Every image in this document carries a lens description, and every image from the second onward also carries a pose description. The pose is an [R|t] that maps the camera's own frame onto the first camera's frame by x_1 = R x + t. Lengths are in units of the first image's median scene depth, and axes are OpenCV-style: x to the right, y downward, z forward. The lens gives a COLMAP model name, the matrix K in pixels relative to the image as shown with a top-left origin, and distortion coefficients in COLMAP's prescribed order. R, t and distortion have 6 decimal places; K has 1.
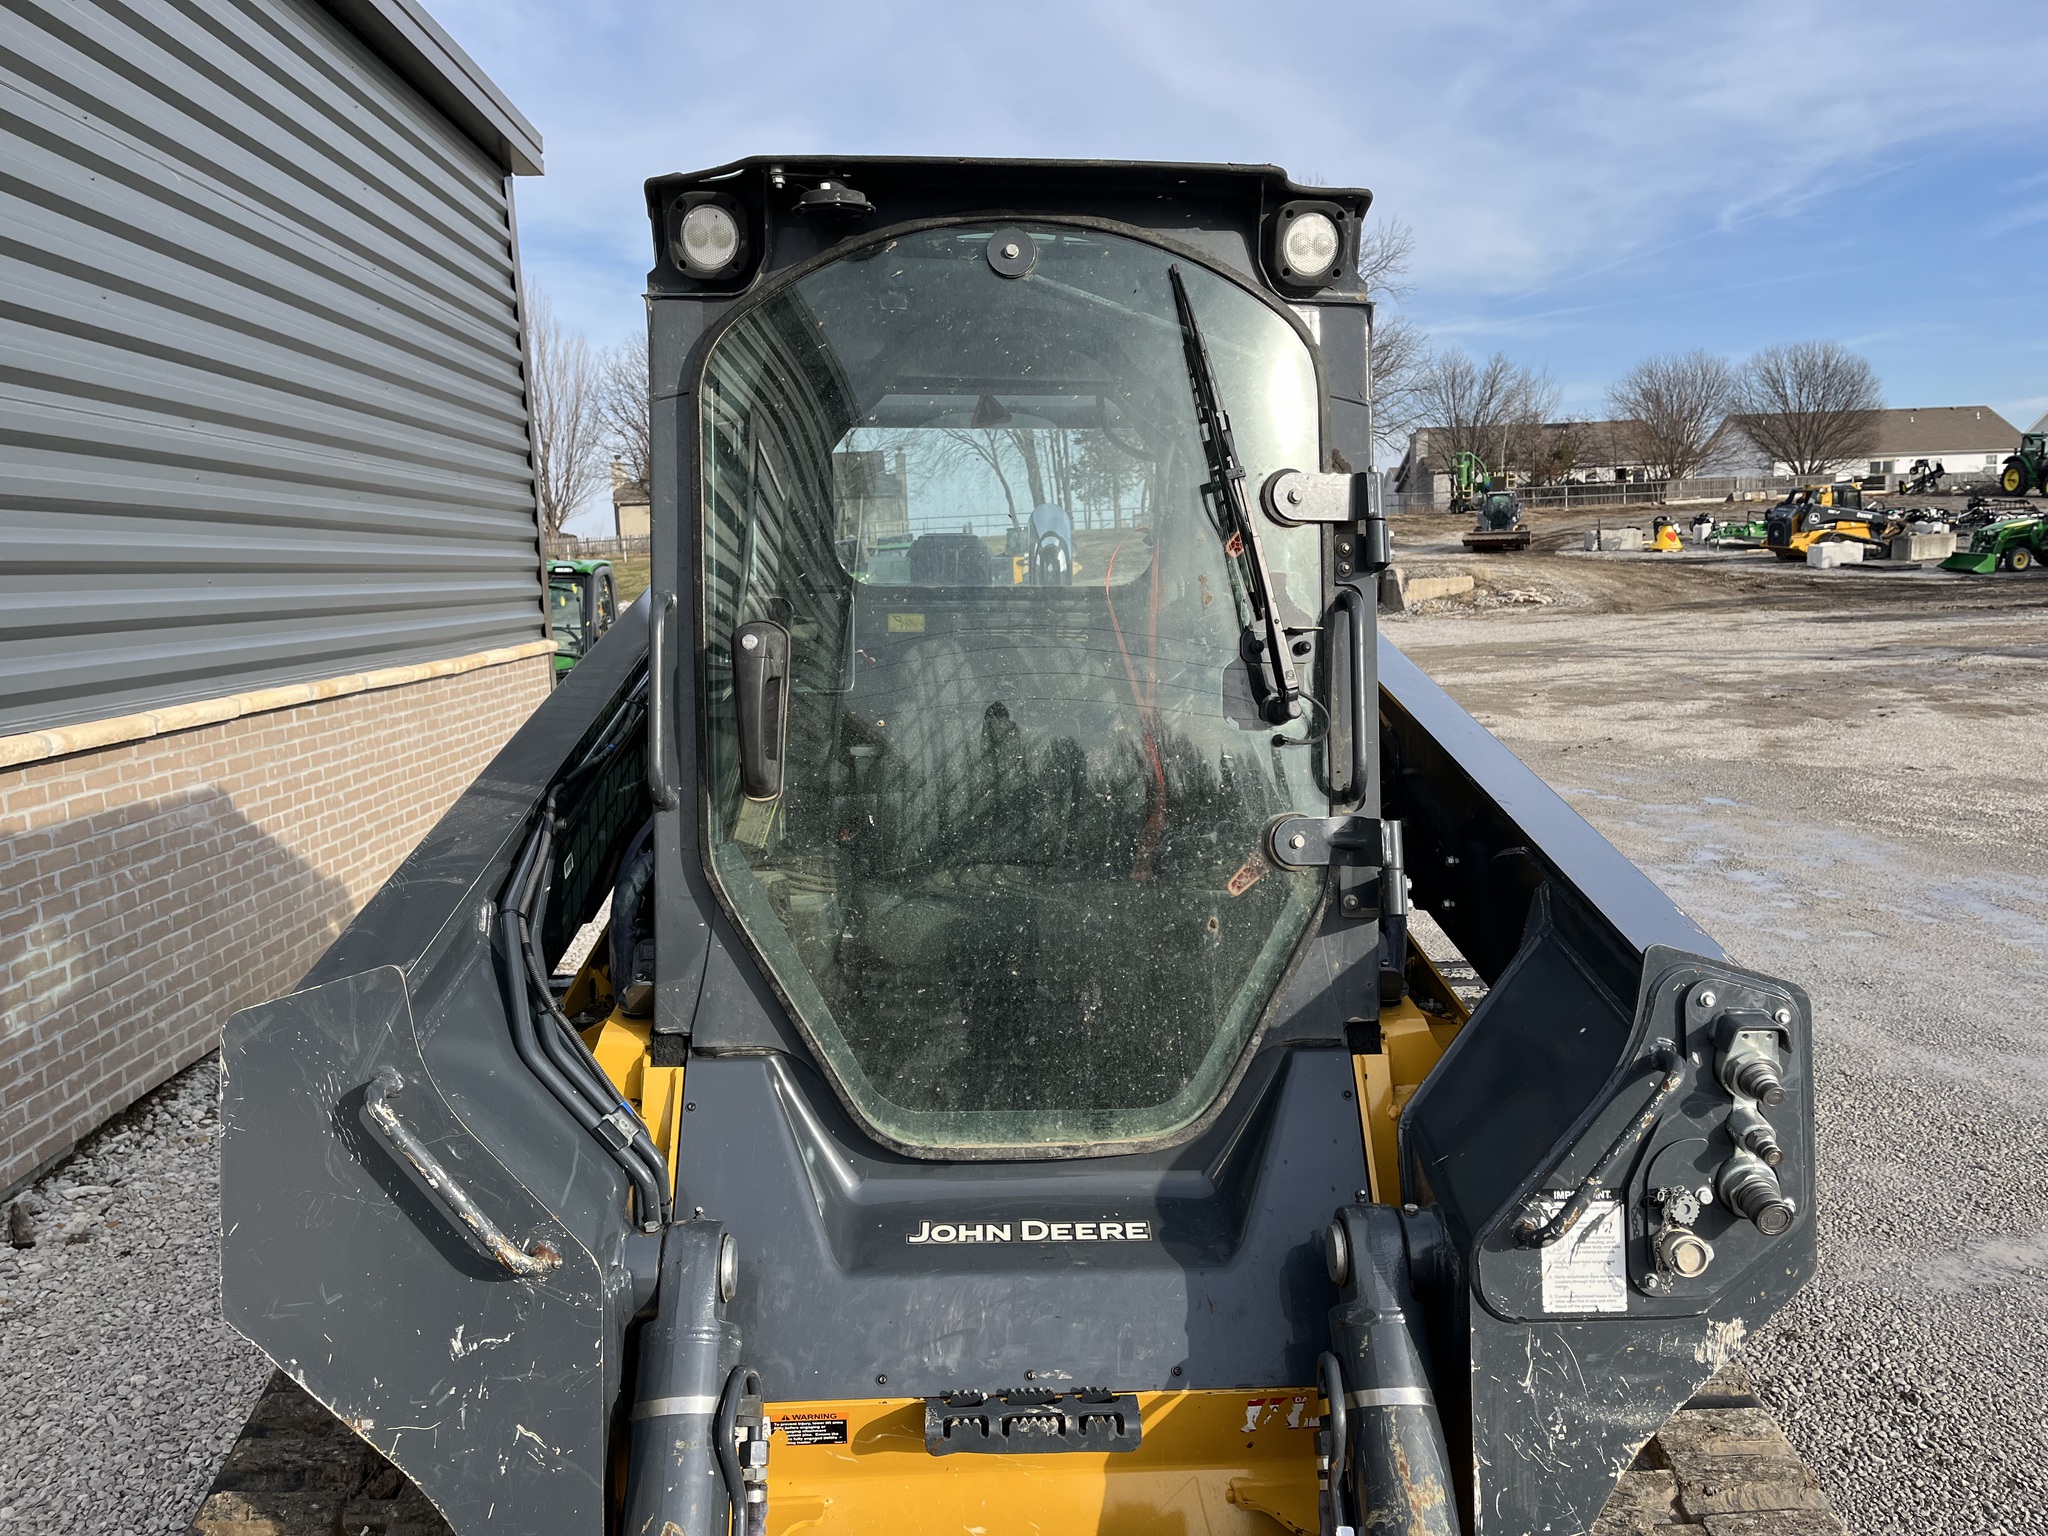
lens RADIAL K [[1552.0, 0, 1043.7], [0, 1552.0, 767.7], [0, 0, 1]] dist [0.069166, -0.095112]
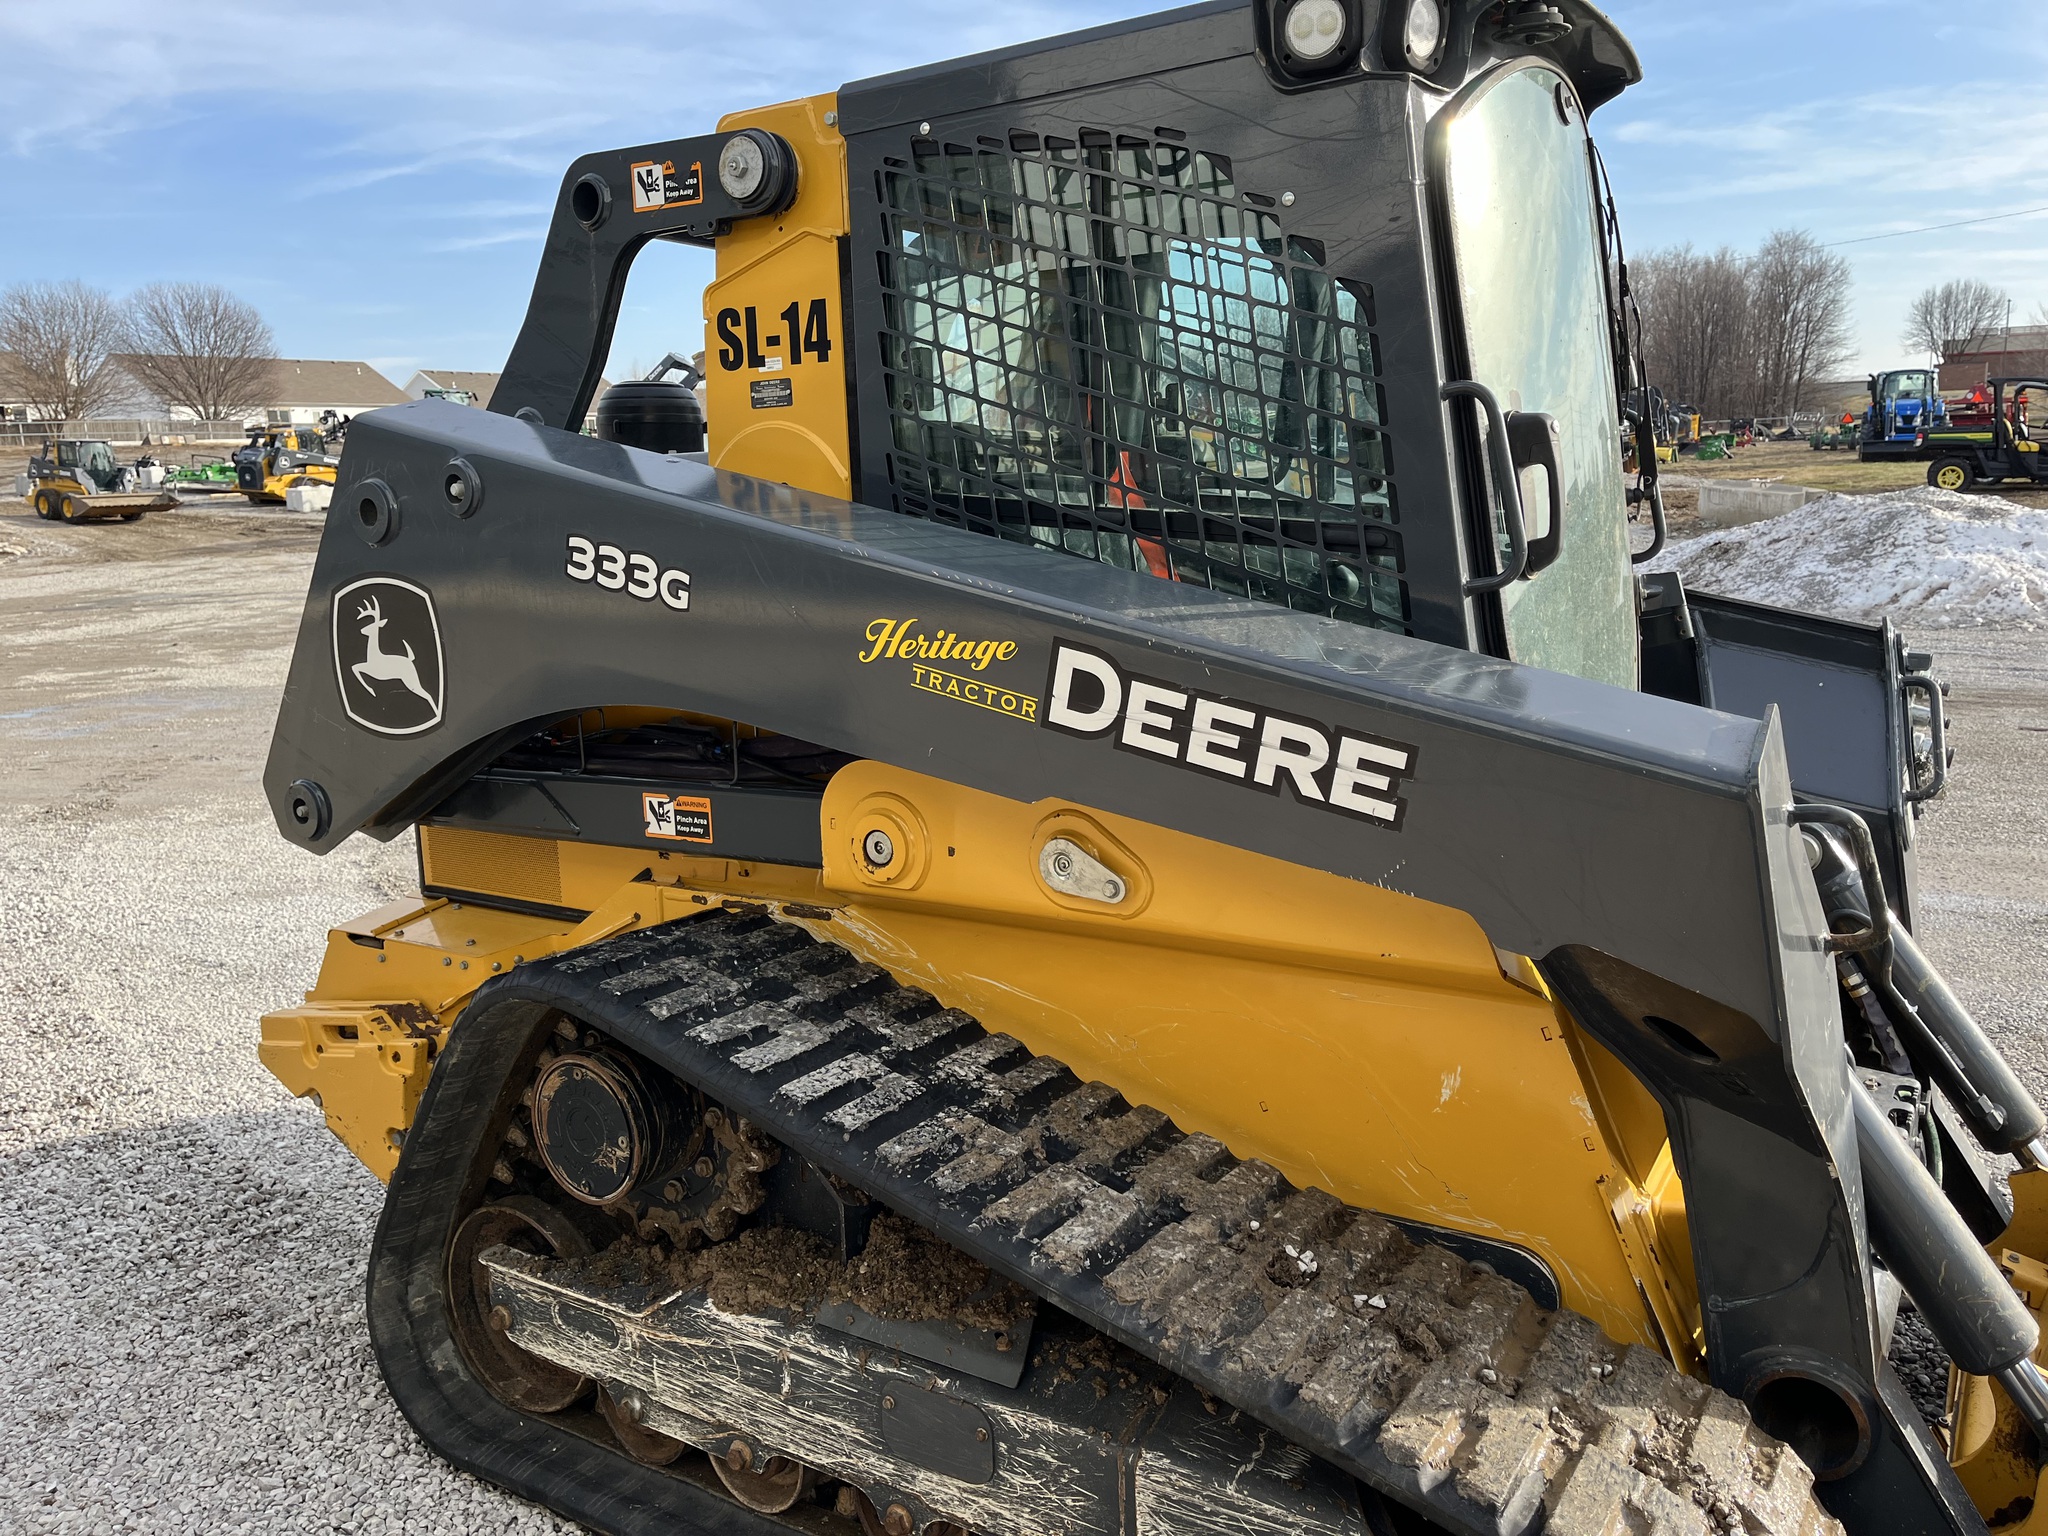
lens RADIAL K [[1553.3, 0, 1044.2], [0, 1553.3, 769.8], [0, 0, 1]] dist [0.058916, -0.104788]
pose [[0.576032, -0.142565, 0.804899, -1.127126], [0.117096, 0.988910, 0.091356, 0.007030], [-0.808996, 0.041626, 0.586338, 0.602891]]
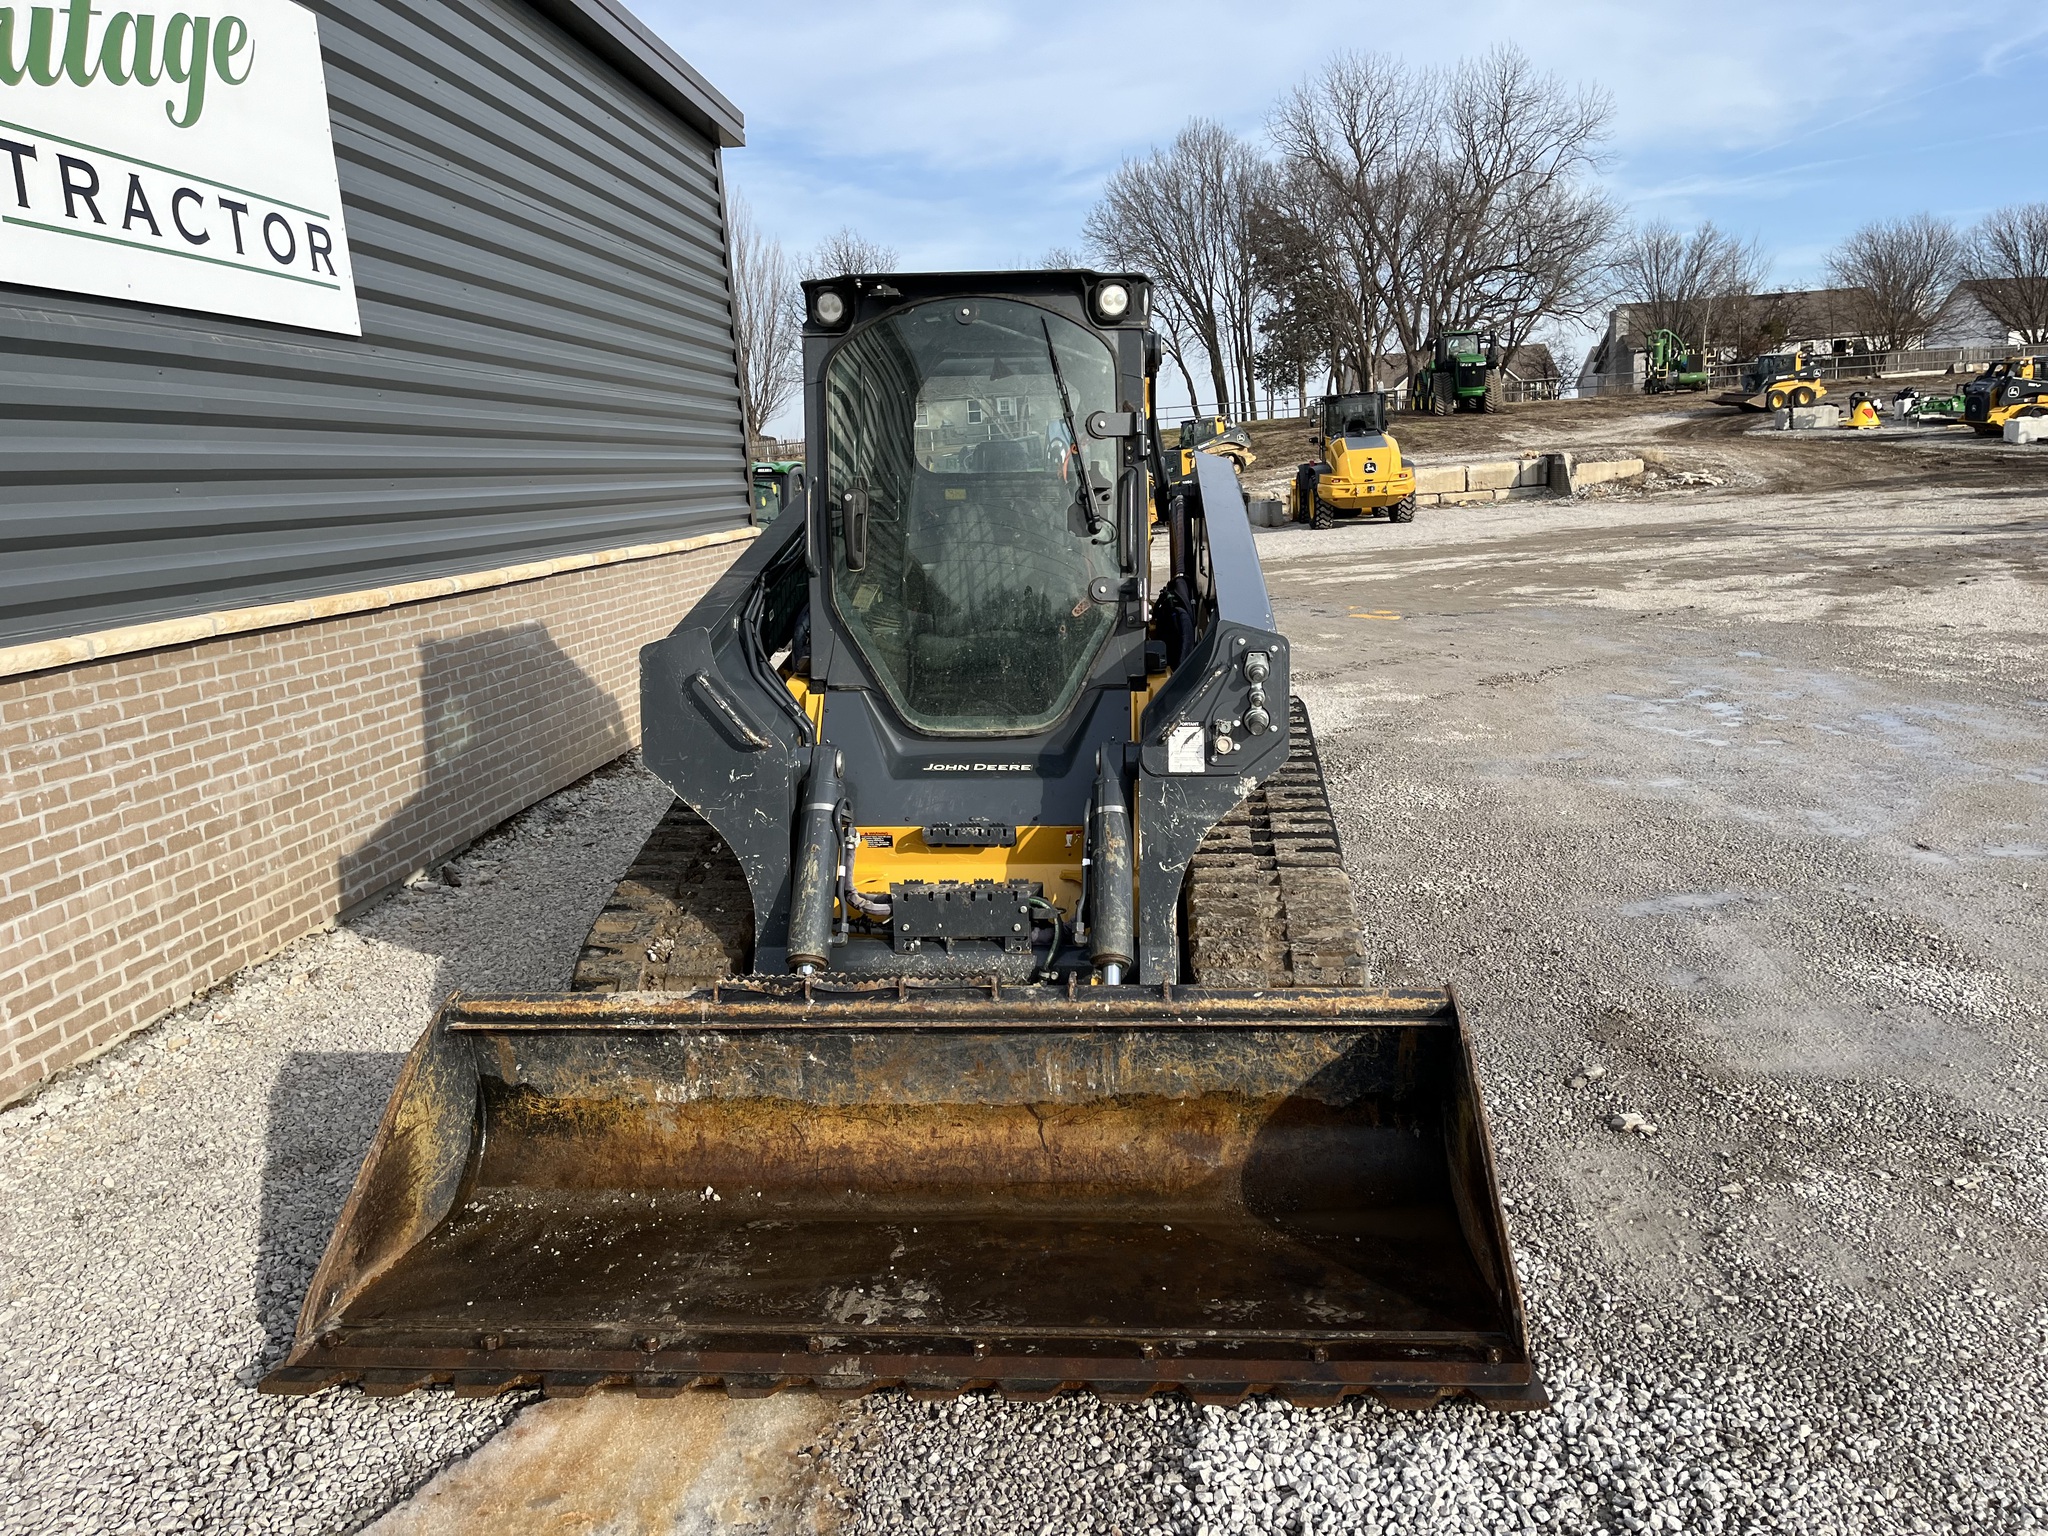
lens RADIAL K [[1553.8, 0, 1030.3], [0, 1553.8, 766.3], [0, 0, 1]] dist [0.074899, -0.106852]
pose [[0.991446, 0.005667, -0.130393, 0.308314], [0.002820, 0.997894, 0.064805, 0.135635], [0.130486, -0.064618, 0.989342, -1.016784]]
